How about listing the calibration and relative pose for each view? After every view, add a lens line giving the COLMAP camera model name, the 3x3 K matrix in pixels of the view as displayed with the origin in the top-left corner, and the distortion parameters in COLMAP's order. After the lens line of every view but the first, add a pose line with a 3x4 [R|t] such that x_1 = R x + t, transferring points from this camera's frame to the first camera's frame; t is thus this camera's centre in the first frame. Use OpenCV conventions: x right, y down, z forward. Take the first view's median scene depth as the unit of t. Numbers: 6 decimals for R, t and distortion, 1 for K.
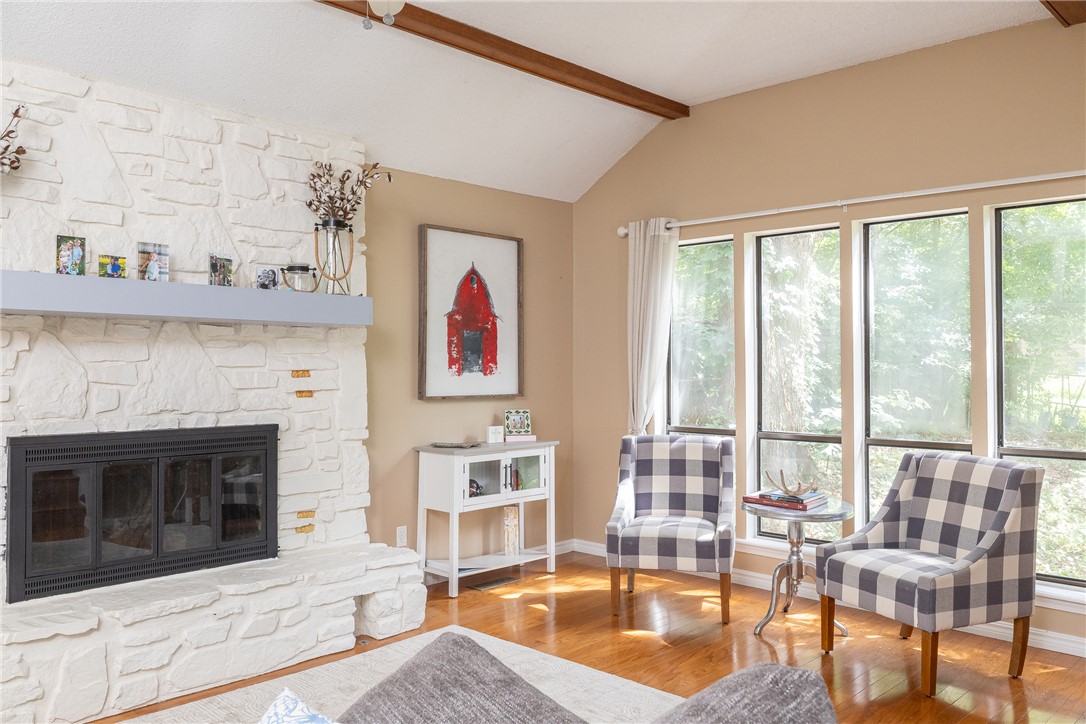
lens RADIAL K [[896.9, 0, 545.1], [0, 896.9, 361.1], [0, 0, 1]] dist [0.004425, 0.006895]
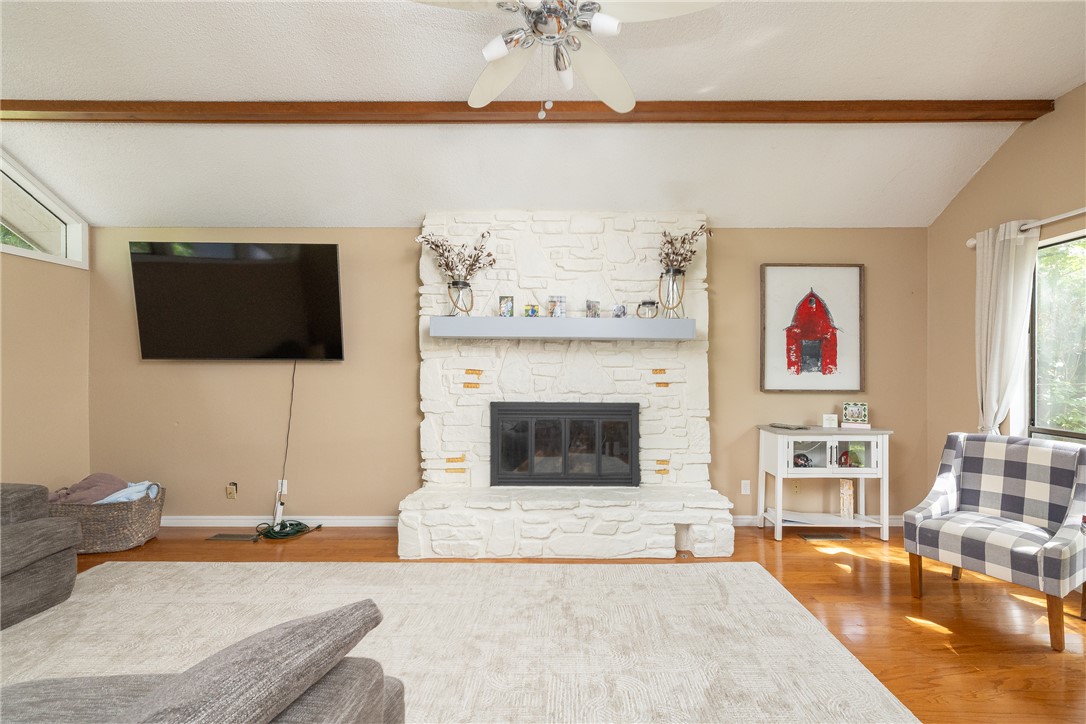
lens RADIAL K [[482.7, 0, 542.0], [0, 482.7, 370.5], [0, 0, 1]] dist [0.008084, 0.000520]
pose [[0.689080, 0.007389, -0.724648, 0.182882], [-0.000538, 0.999953, 0.009685, 0.004216], [0.724686, -0.006284, 0.689051, 0.261811]]
